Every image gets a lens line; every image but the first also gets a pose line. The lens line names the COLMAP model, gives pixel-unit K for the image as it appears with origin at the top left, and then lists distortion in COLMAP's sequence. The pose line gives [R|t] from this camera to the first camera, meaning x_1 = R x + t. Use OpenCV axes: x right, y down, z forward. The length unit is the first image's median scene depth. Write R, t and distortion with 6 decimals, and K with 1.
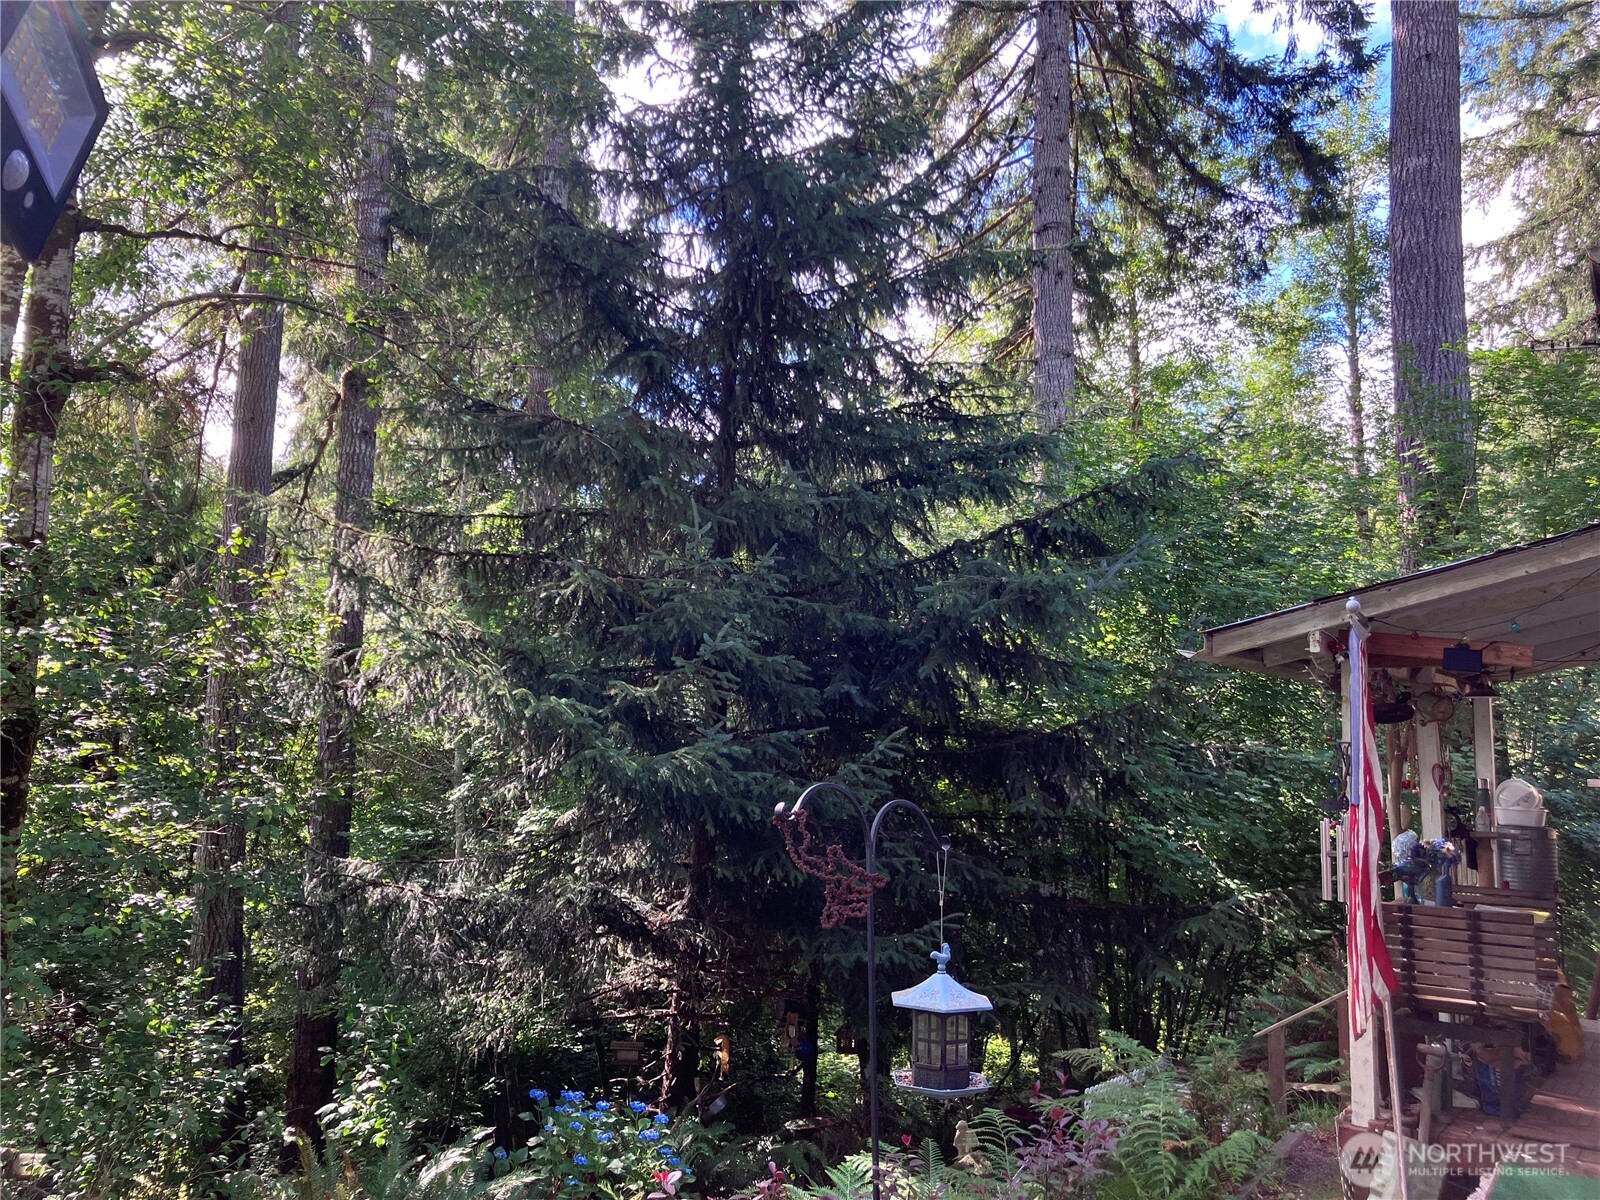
lens RADIAL K [[1431.3, 0, 800.0], [0, 1431.3, 600.0], [0, 0, 1]] dist [0.090183, -0.137128]
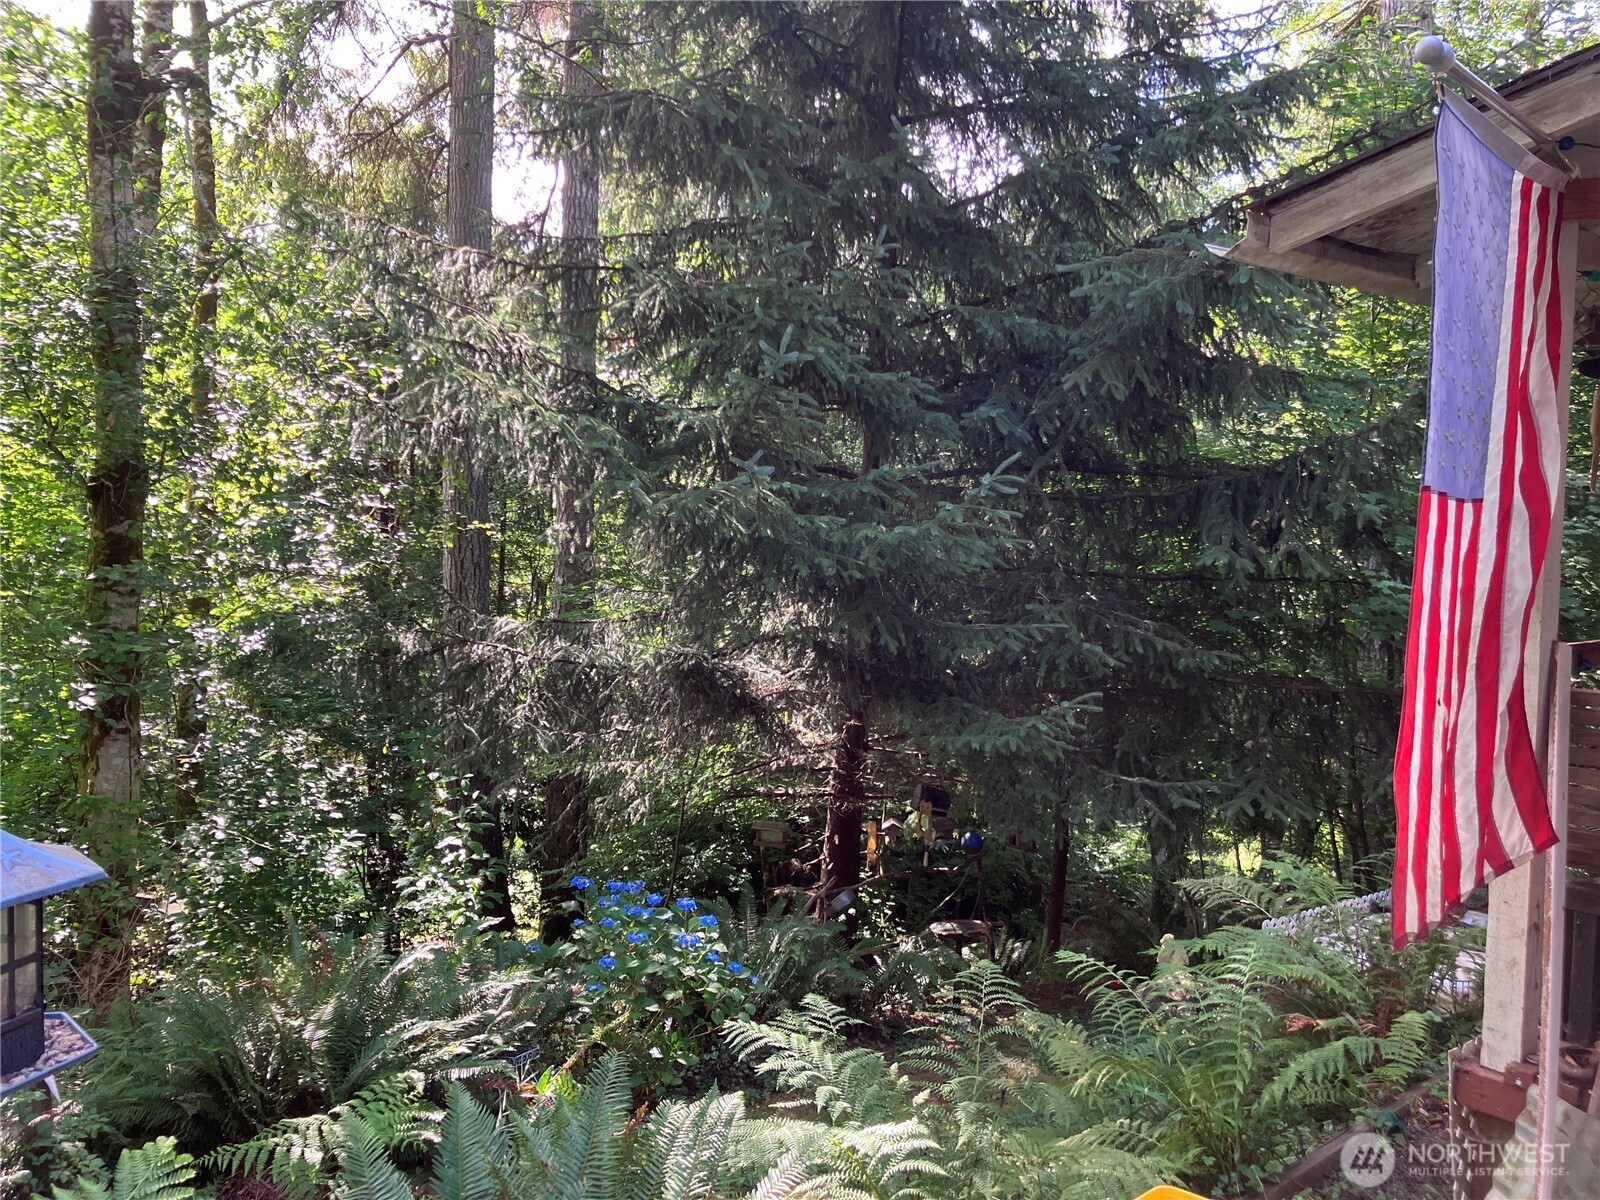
lens RADIAL K [[1420.5, 0, 769.6], [0, 1420.5, 606.1], [0, 0, 1]] dist [0.110264, -0.199640]
pose [[0.963544, 0.010054, -0.267363, 0.124138], [0.032424, 0.987540, 0.153990, 0.040976], [0.265580, -0.157045, 0.951212, 0.197275]]
